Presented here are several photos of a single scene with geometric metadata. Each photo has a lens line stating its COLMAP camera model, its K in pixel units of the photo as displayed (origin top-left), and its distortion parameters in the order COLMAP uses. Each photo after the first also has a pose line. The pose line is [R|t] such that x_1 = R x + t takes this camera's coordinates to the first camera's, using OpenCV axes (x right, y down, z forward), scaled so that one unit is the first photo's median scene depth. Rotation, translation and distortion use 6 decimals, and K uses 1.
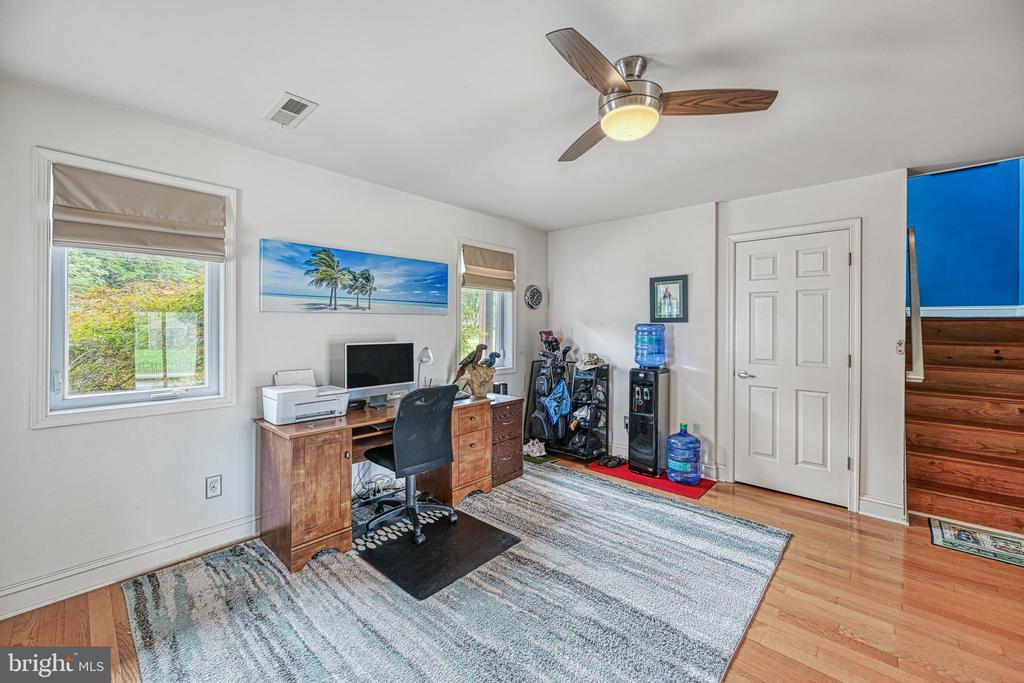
lens RADIAL K [[421.7, 0, 511.5], [0, 421.7, 326.6], [0, 0, 1]] dist [0.001272, 0.000430]
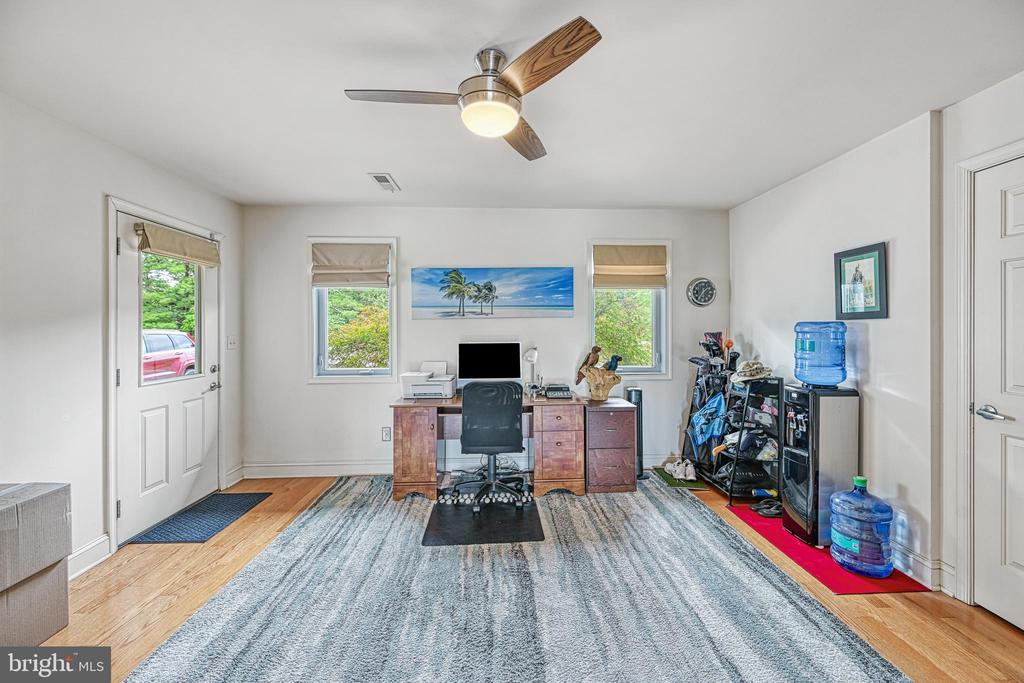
lens RADIAL K [[421.7, 0, 503.2], [0, 421.7, 330.4], [0, 0, 1]] dist [0.001272, 0.000430]
pose [[0.696793, -0.004332, -0.717260, 0.530412], [0.008177, 0.999965, 0.001904, 0.001895], [0.717226, -0.007192, 0.696803, 0.182177]]
